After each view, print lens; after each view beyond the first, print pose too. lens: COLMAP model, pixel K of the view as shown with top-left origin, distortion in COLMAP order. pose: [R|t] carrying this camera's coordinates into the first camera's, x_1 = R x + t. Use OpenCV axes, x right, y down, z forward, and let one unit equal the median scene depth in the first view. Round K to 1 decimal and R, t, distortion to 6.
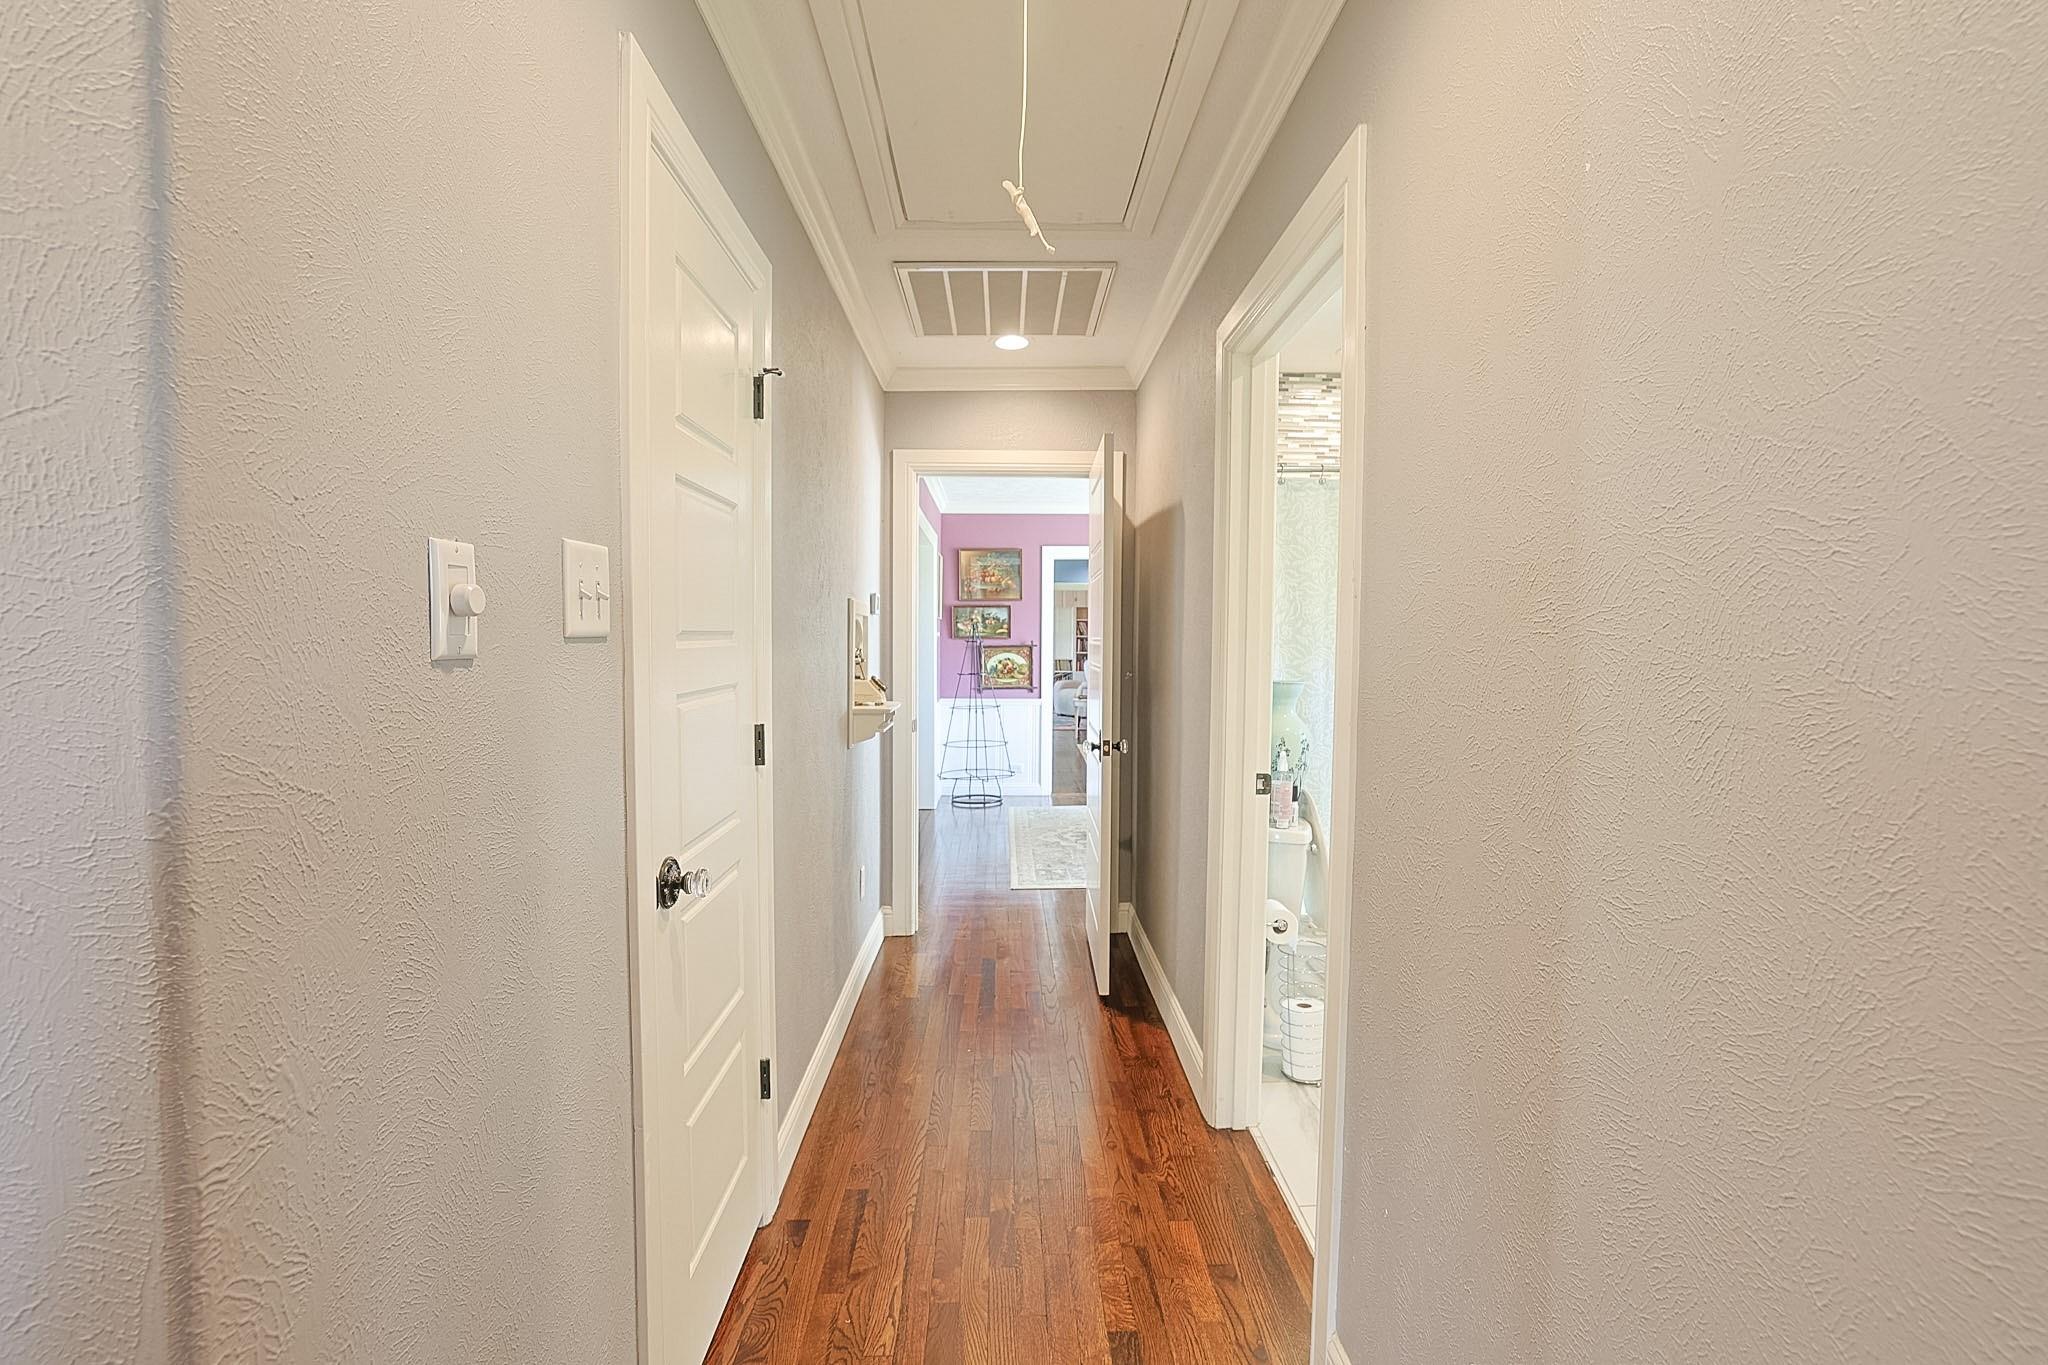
lens RADIAL K [[979.2, 0, 1039.6], [0, 979.2, 672.7], [0, 0, 1]] dist [-0.049417, 0.022569]
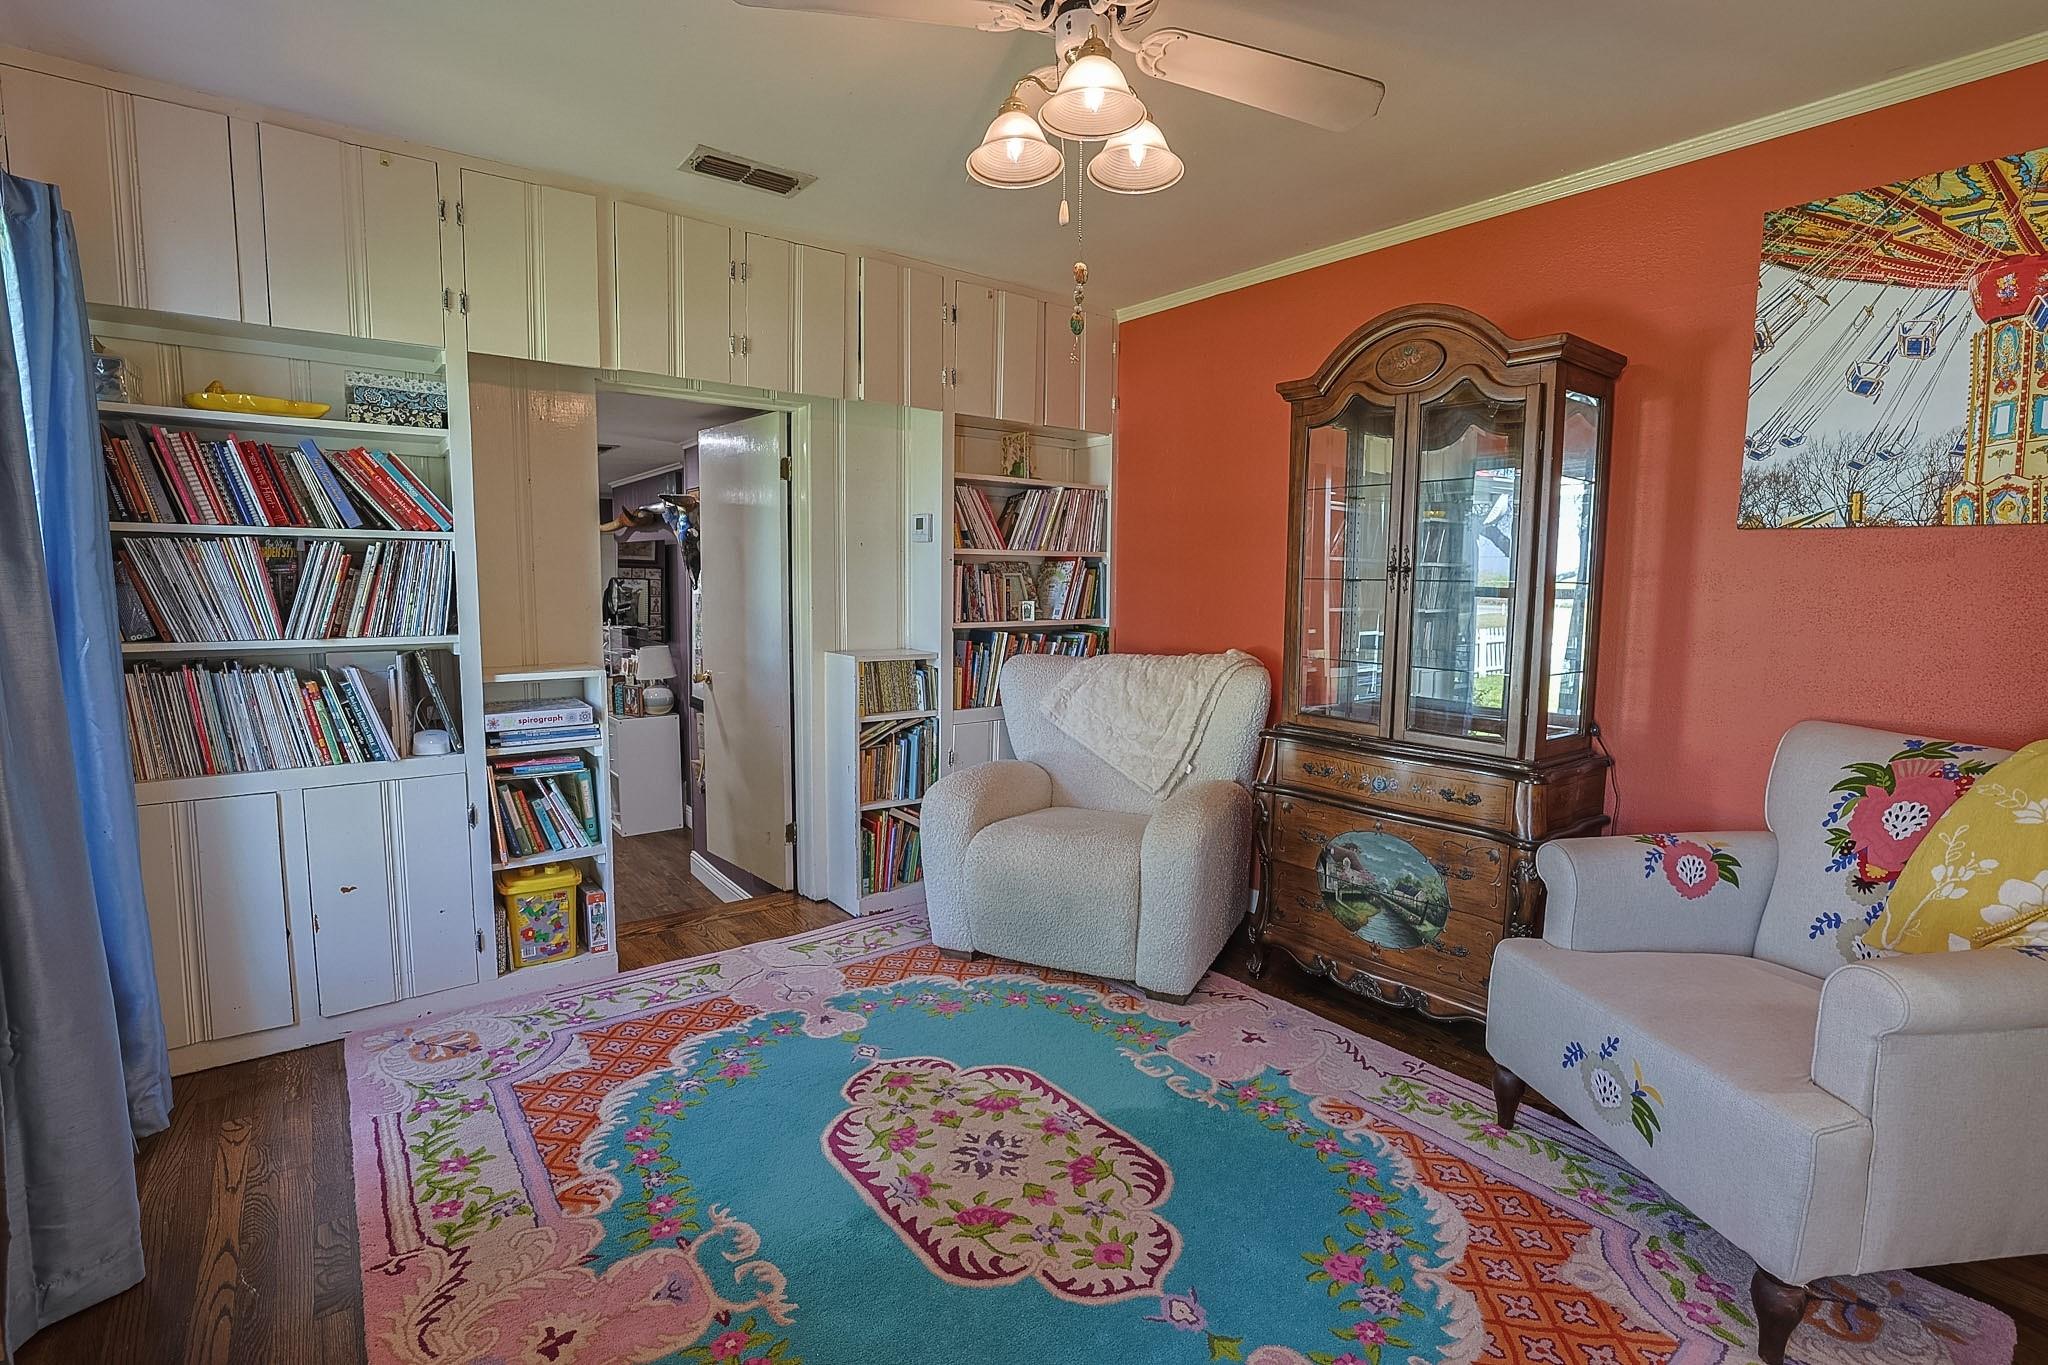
lens RADIAL K [[979.2, 0, 1039.6], [0, 979.2, 672.7], [0, 0, 1]] dist [-0.049417, 0.022569]
pose [[0.817663, -0.050079, 0.573515, -0.067383], [0.011567, 0.997437, 0.070605, -0.024124], [-0.575581, -0.051097, 0.816147, 0.818183]]
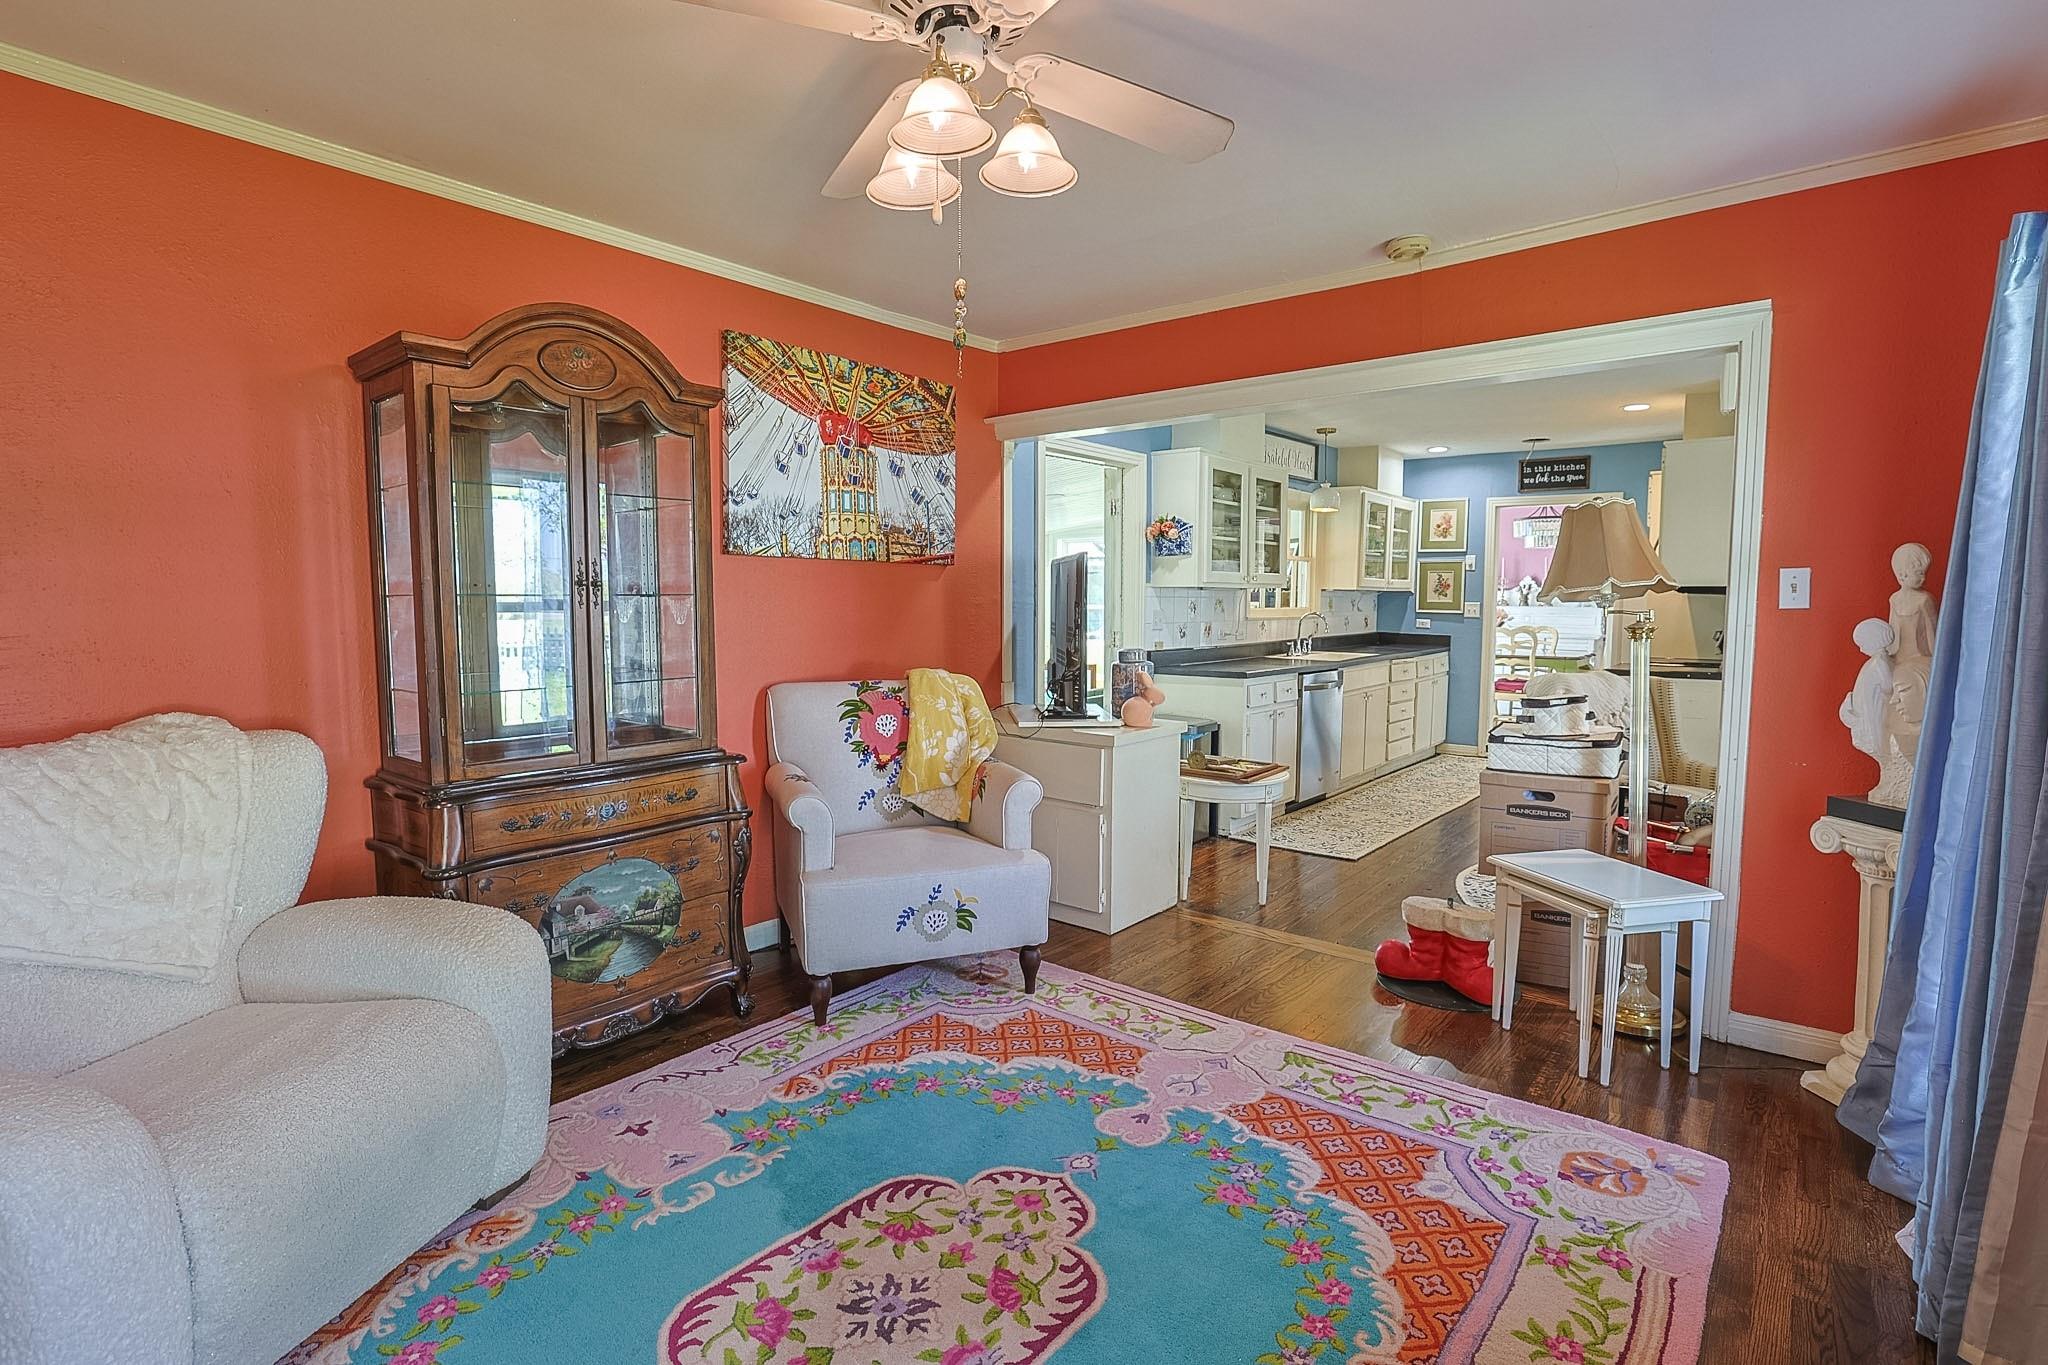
lens RADIAL K [[979.2, 0, 1039.6], [0, 979.2, 672.7], [0, 0, 1]] dist [-0.049417, 0.022569]
pose [[-0.753358, -0.054845, 0.655320, -0.091304], [0.020310, 0.994100, 0.106547, -0.036557], [-0.657297, 0.093577, -0.747799, 1.169790]]
